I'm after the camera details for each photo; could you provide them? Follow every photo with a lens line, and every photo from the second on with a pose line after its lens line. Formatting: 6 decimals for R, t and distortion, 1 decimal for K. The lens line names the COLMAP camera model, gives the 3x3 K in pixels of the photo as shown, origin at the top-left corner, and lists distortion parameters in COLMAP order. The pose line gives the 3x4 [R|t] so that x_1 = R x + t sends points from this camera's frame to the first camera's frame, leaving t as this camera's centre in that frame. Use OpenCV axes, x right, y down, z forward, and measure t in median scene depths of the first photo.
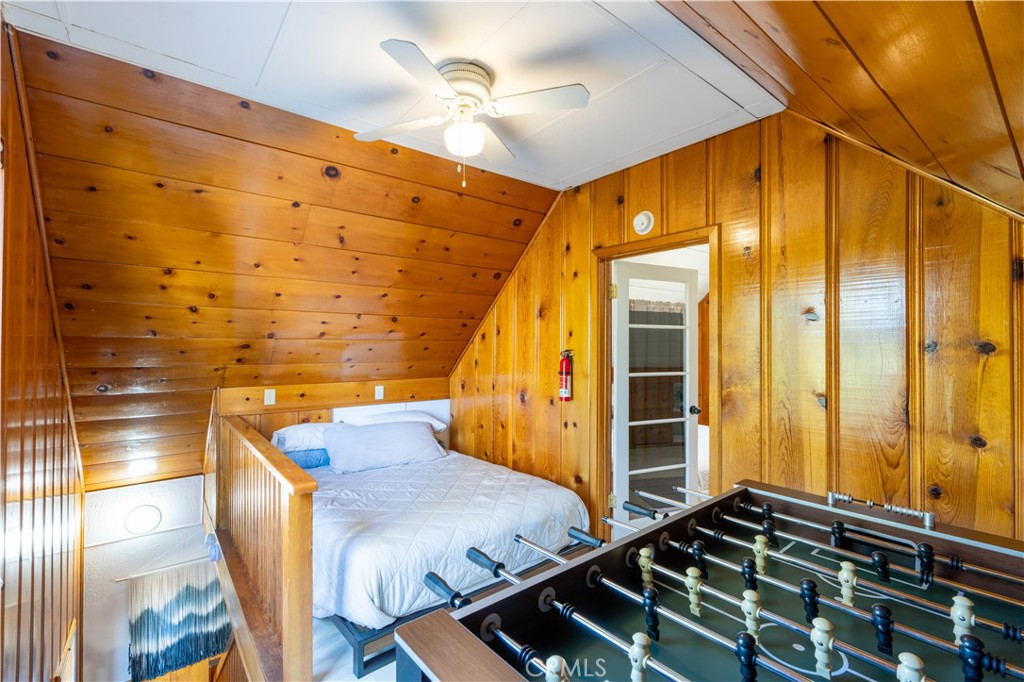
lens RADIAL K [[450.8, 0, 508.3], [0, 450.8, 342.8], [0, 0, 1]] dist [-0.002155, 0.000717]
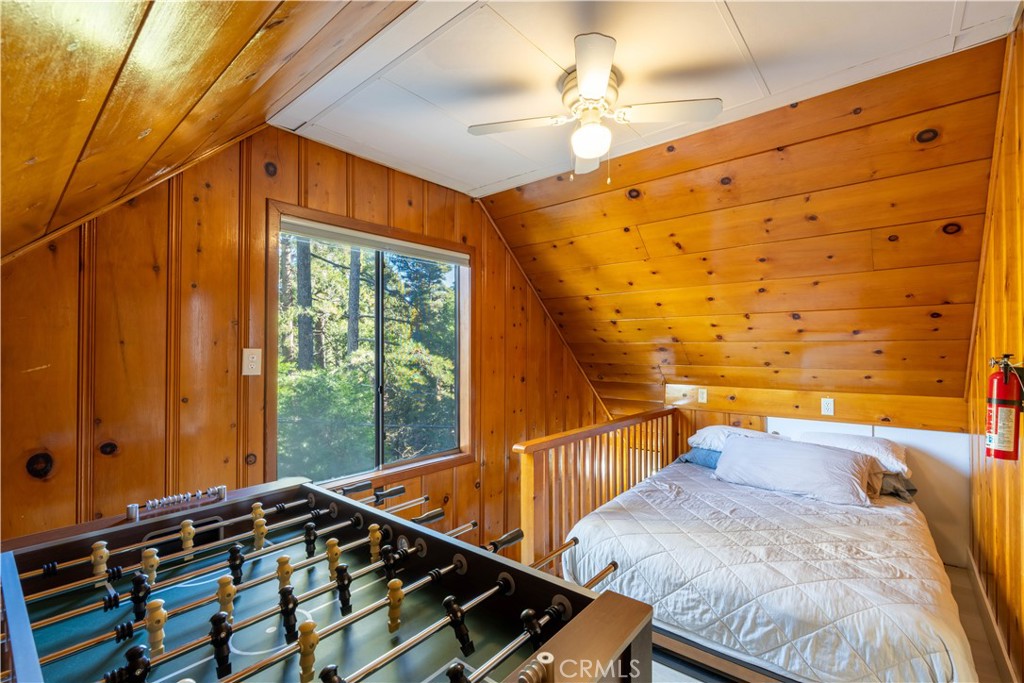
lens RADIAL K [[450.8, 0, 517.5], [0, 450.8, 343.9], [0, 0, 1]] dist [-0.002155, 0.000717]
pose [[0.204125, -0.014875, -0.978832, 0.475036], [0.006636, 0.999883, -0.013811, 0.006801], [0.978922, -0.003677, 0.204200, 0.357877]]
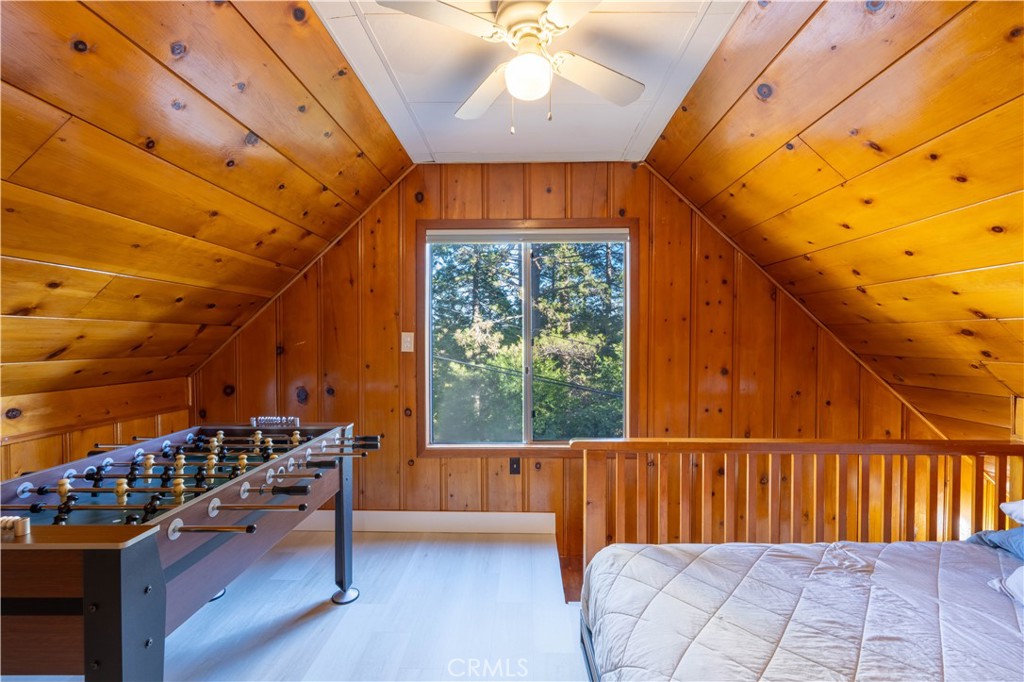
lens RADIAL K [[450.8, 0, 515.2], [0, 450.8, 342.5], [0, 0, 1]] dist [-0.002155, 0.000717]
pose [[-0.631670, 0.004061, -0.775227, 0.318611], [0.000444, 0.999988, 0.004878, 0.017914], [0.775237, 0.002737, -0.631664, 0.847851]]
